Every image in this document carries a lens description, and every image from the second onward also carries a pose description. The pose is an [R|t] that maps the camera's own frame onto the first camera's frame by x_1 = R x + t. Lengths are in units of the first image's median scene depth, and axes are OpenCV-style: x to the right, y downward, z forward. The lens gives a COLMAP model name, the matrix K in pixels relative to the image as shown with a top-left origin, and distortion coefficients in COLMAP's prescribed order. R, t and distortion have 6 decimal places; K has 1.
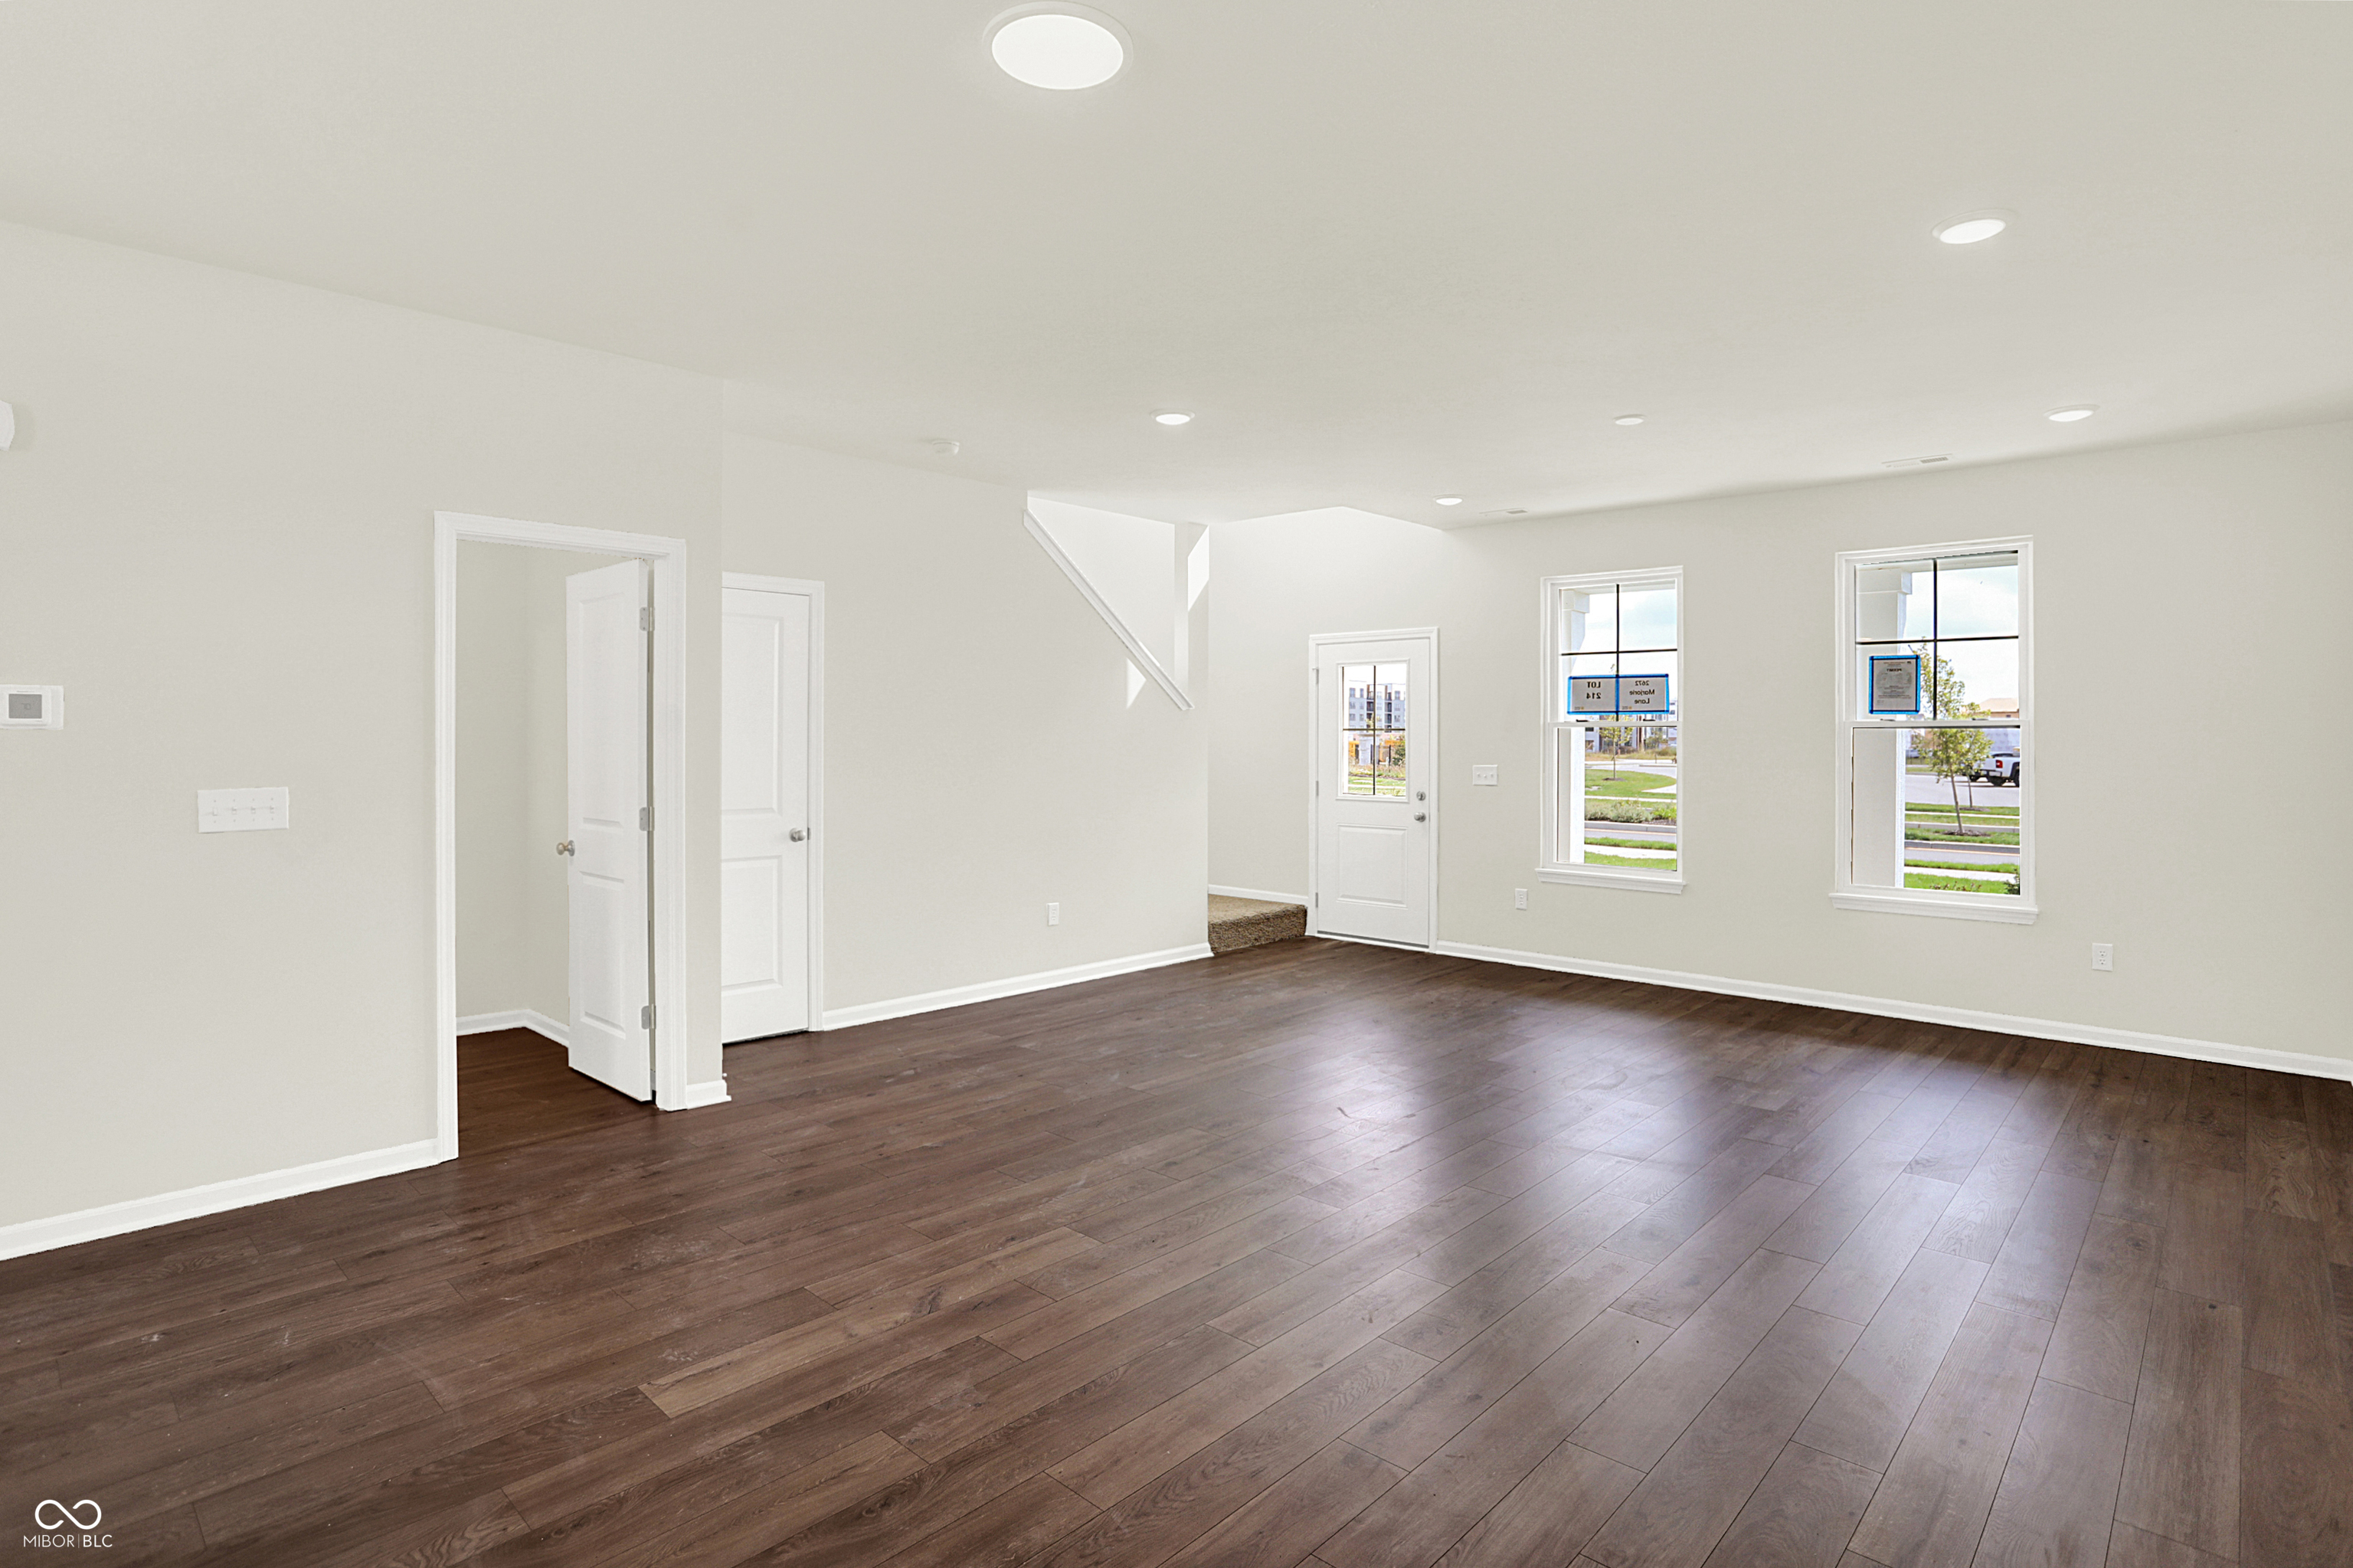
lens RADIAL K [[1175.5, 0, 1184.0], [0, 1175.5, 733.6], [0, 0, 1]] dist [-0.075622, 0.033603]
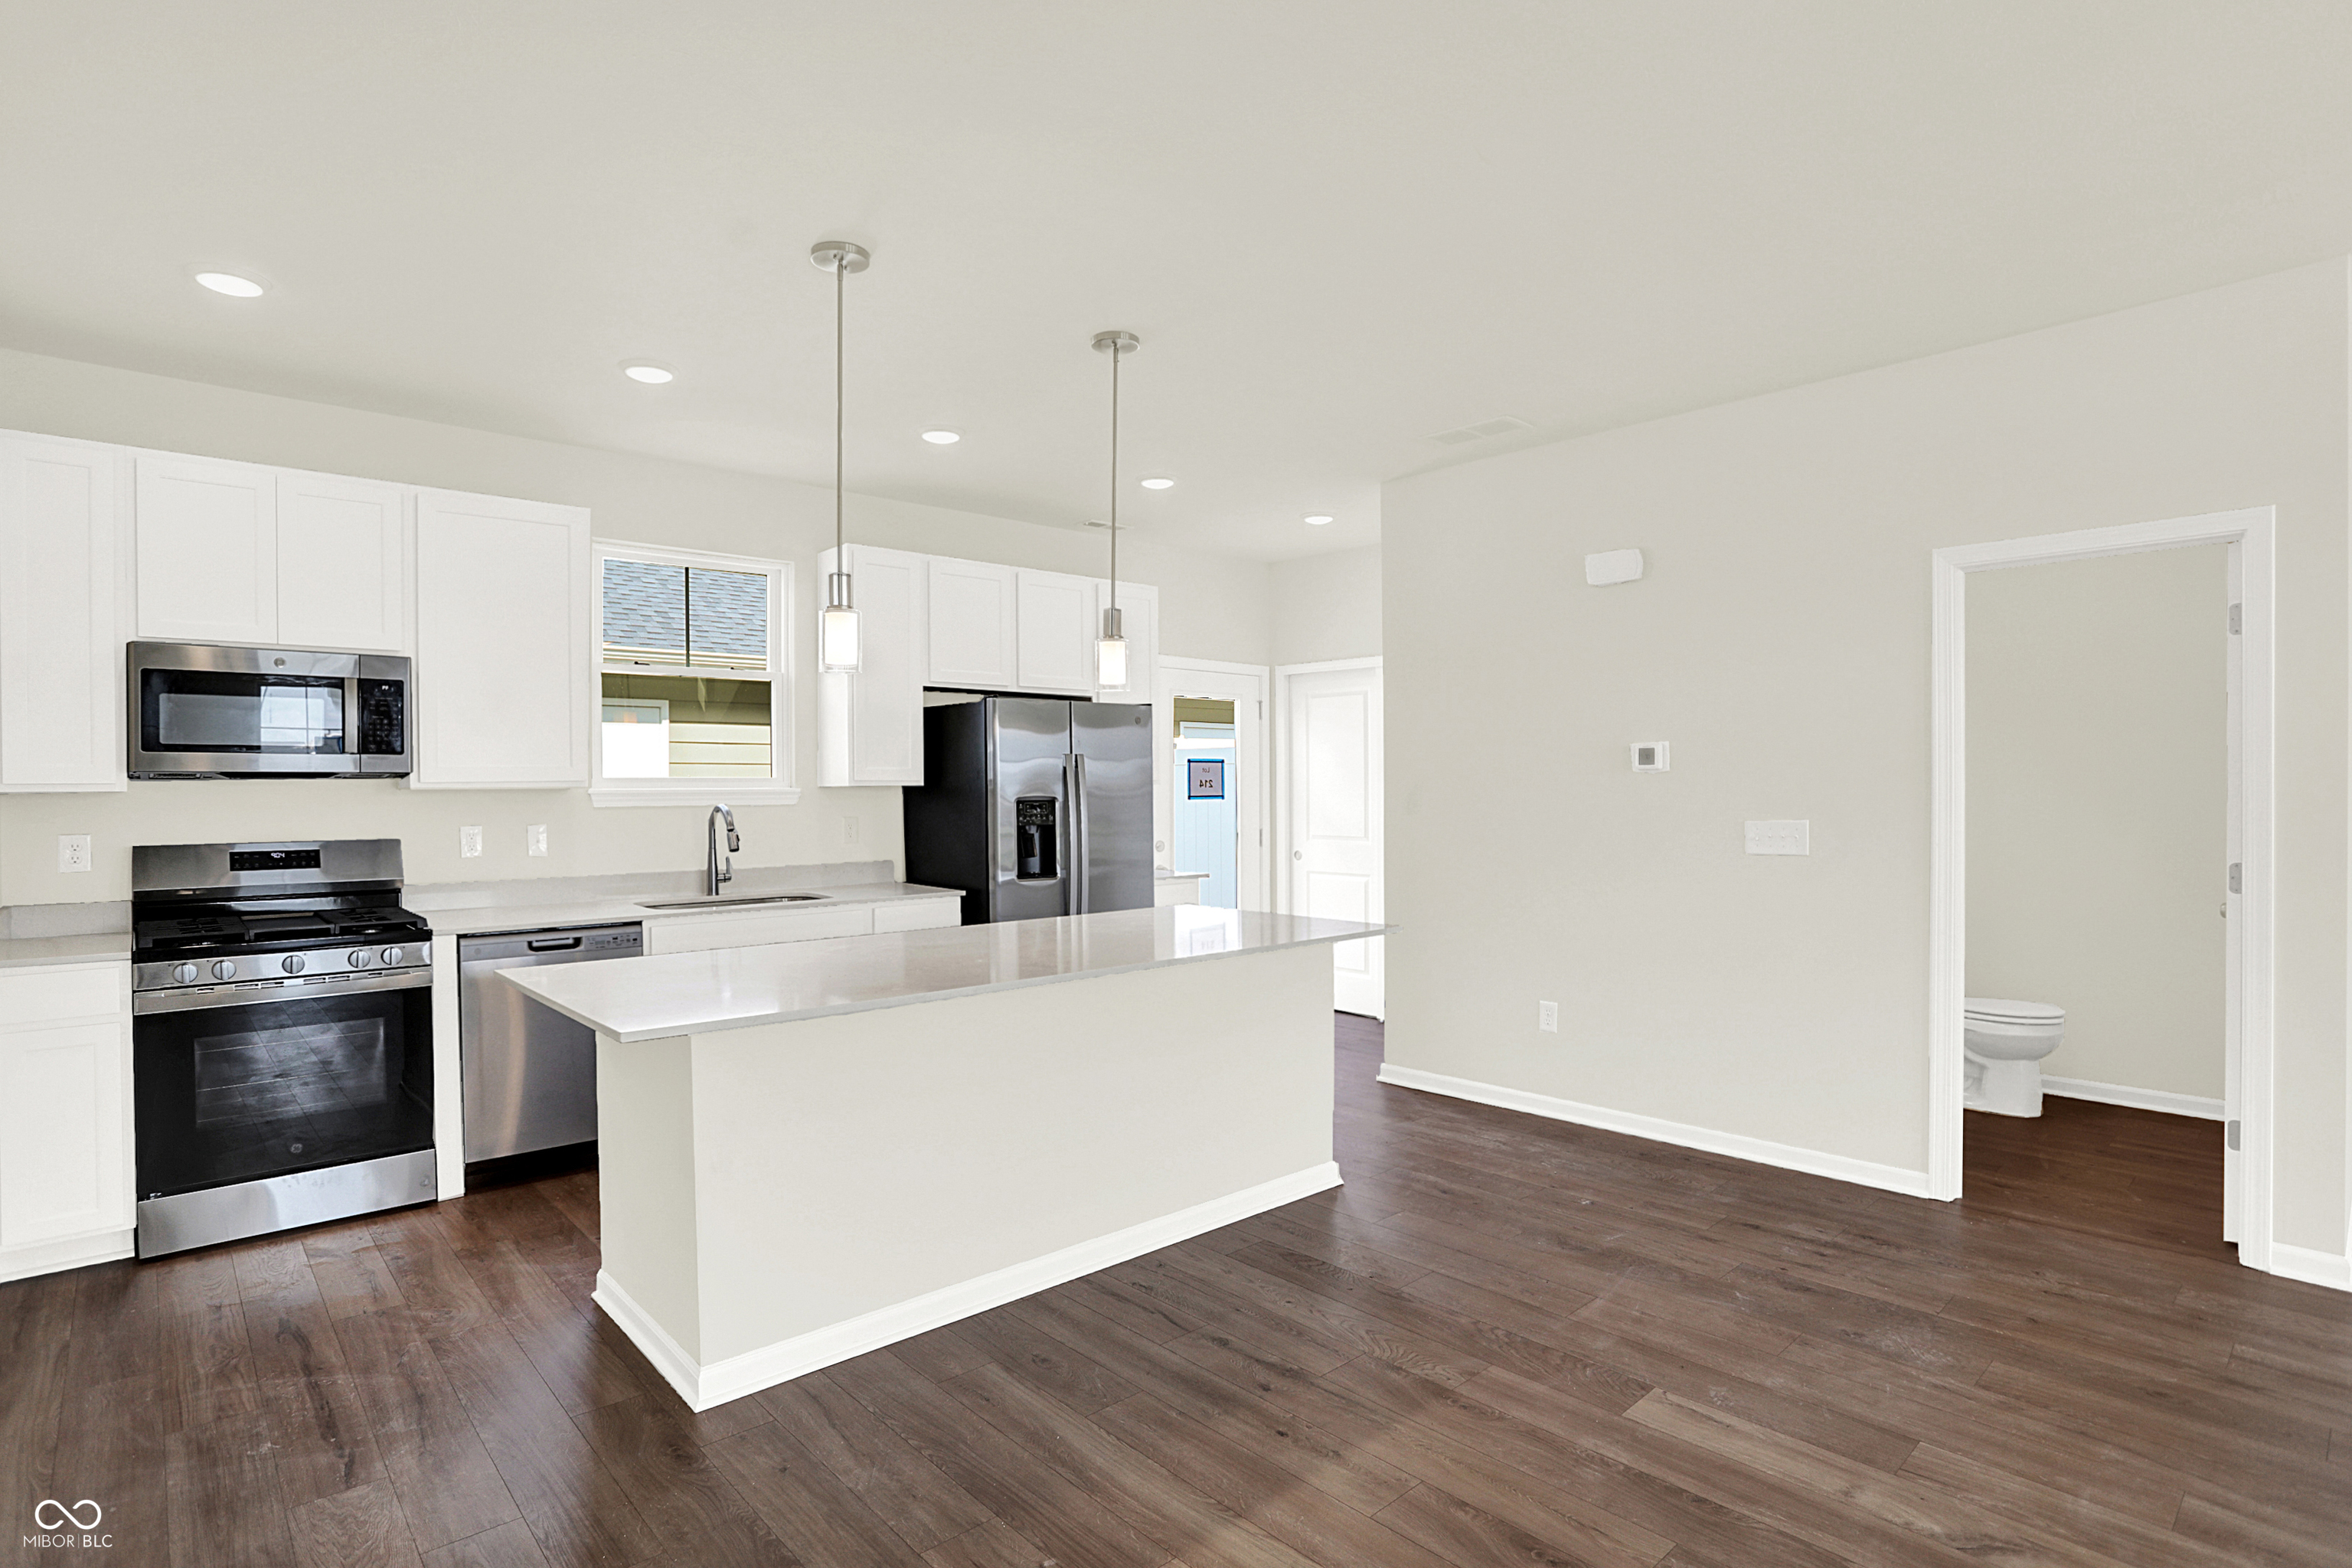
lens RADIAL K [[1173.4, 0, 1176.0], [0, 1173.4, 784.0], [0, 0, 1]] dist [-0.050085, 0.022690]
pose [[-0.083241, -0.007156, -0.996504, 0.298379], [0.018210, 0.999796, -0.008701, 0.006372], [0.996363, -0.018870, -0.083093, 0.310178]]
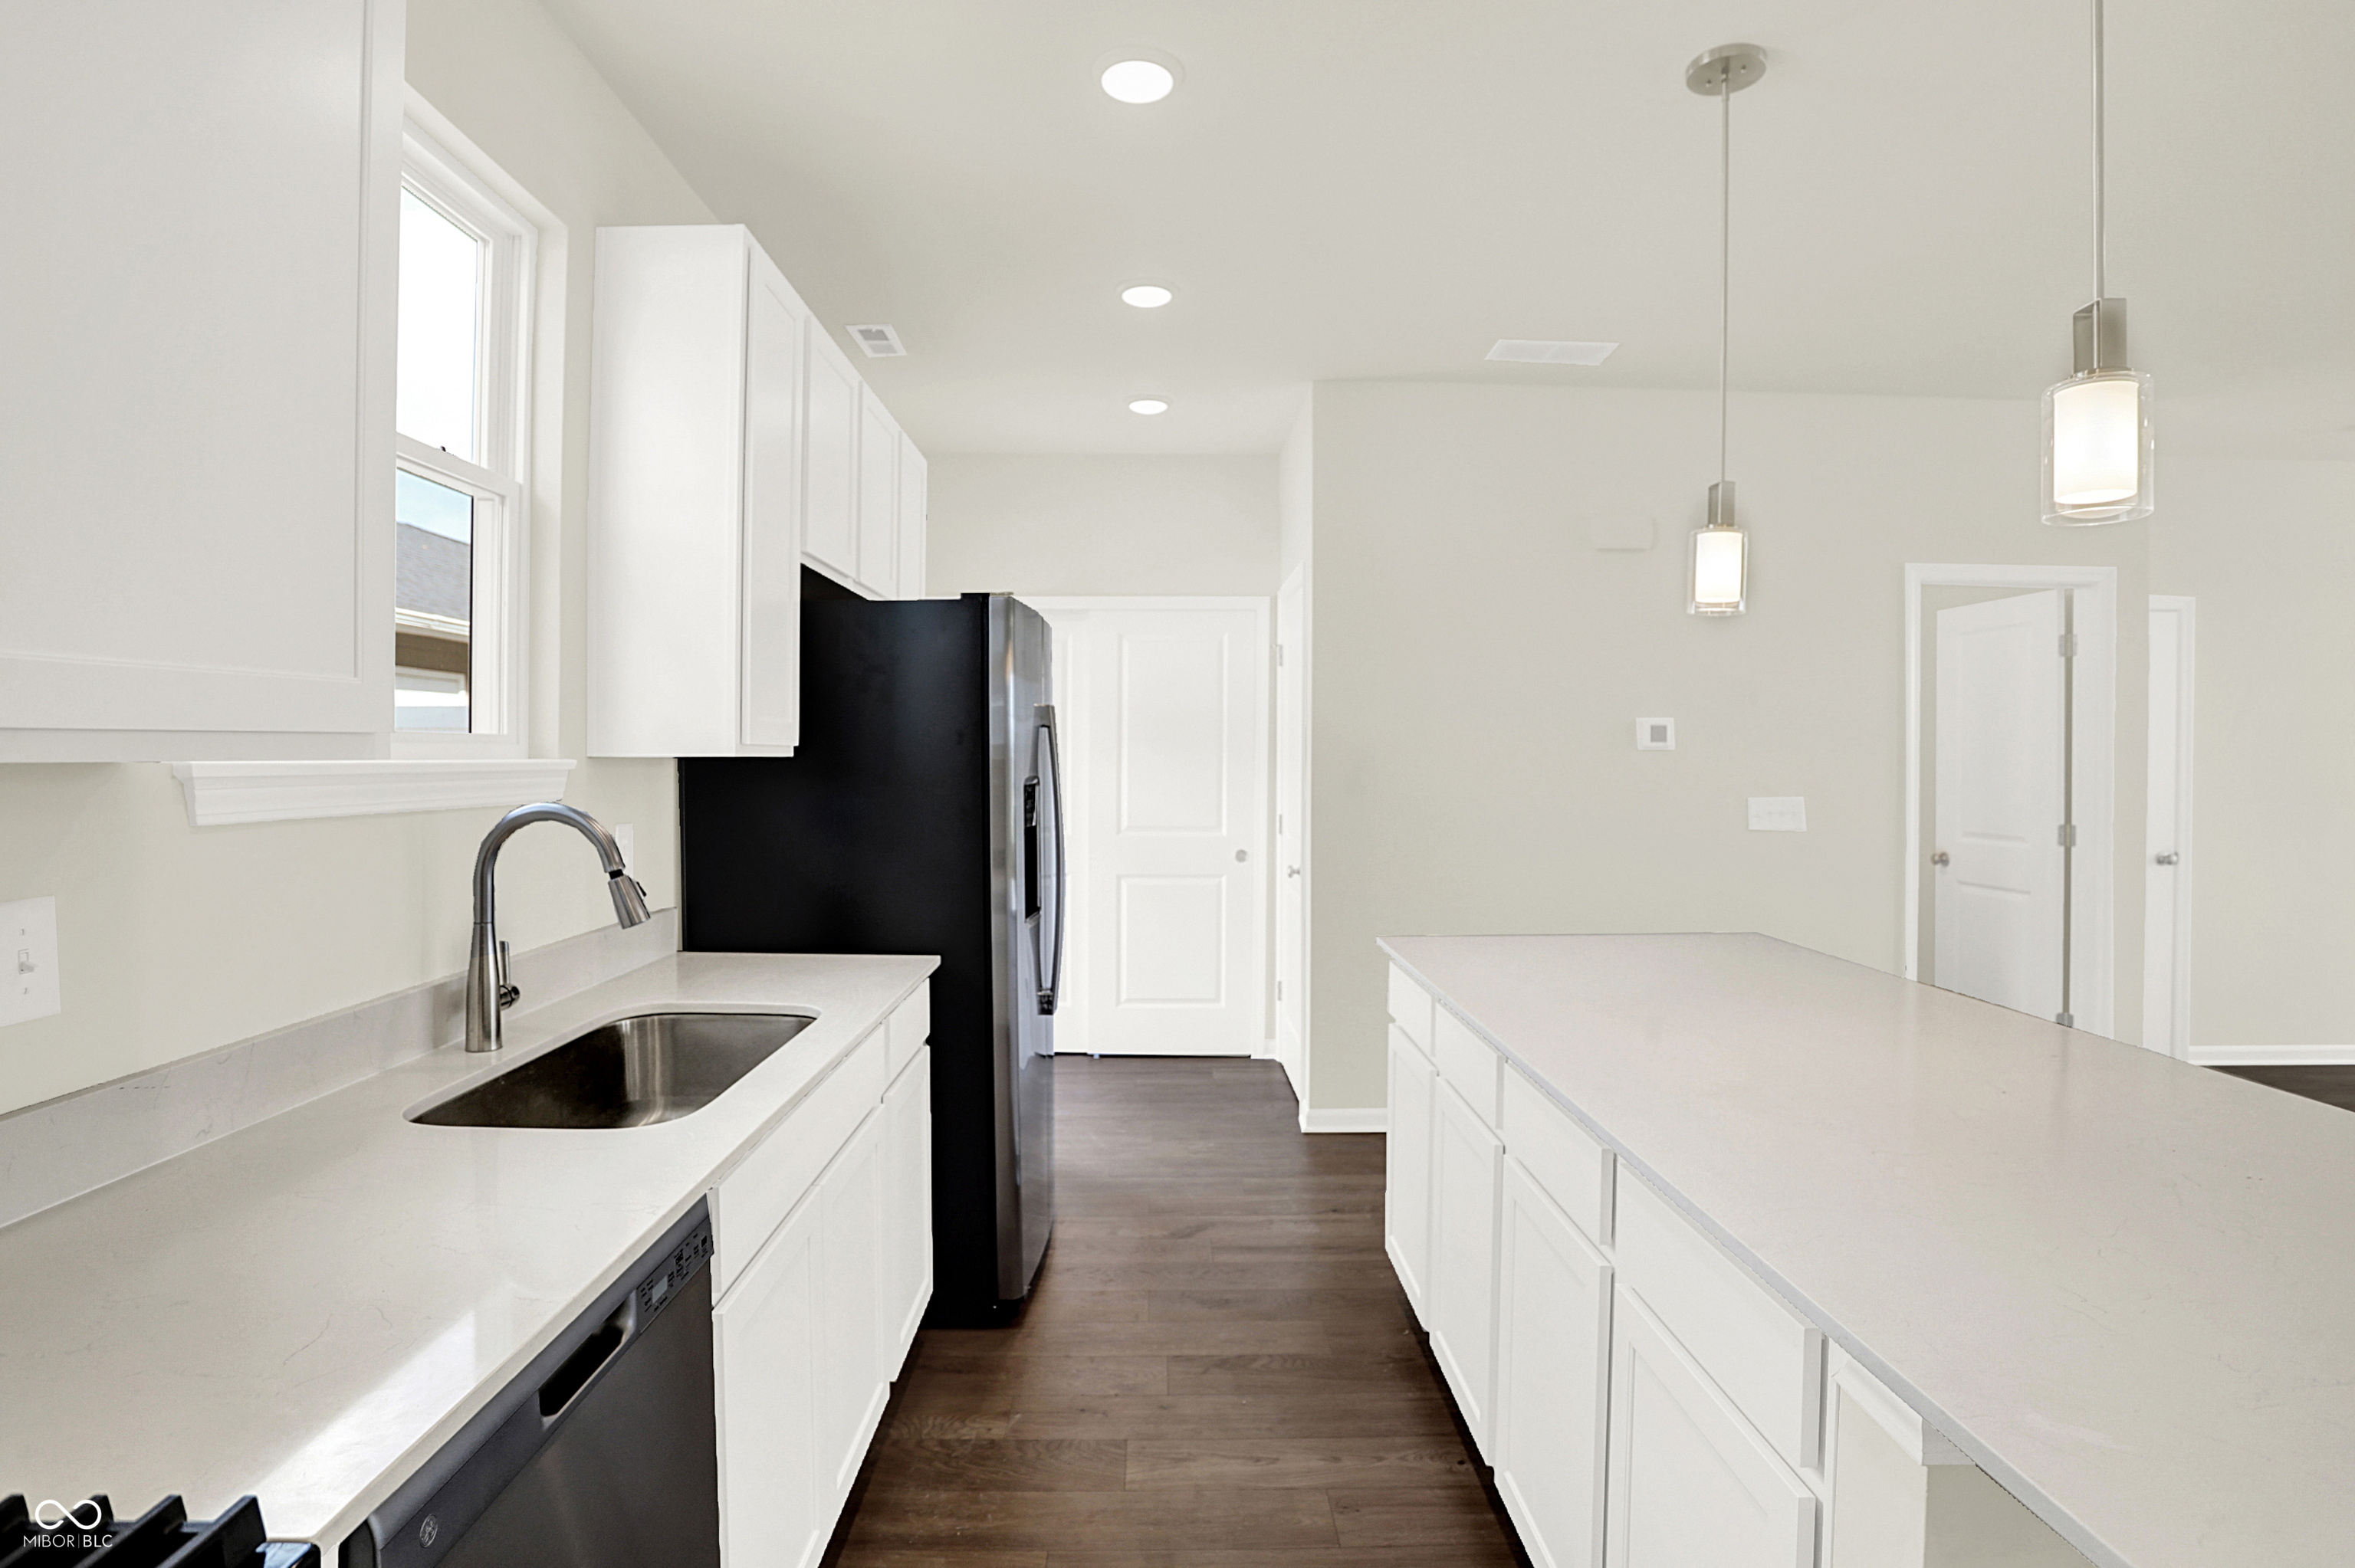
lens RADIAL K [[1164.3, 0, 1180.6], [0, 1164.3, 765.3], [0, 0, 1]] dist [-0.067677, 0.023311]
pose [[0.696967, 0.000031, -0.717103, -0.250680], [0.002392, 0.999994, 0.002368, 0.004529], [0.717099, -0.003366, 0.696963, -0.248522]]
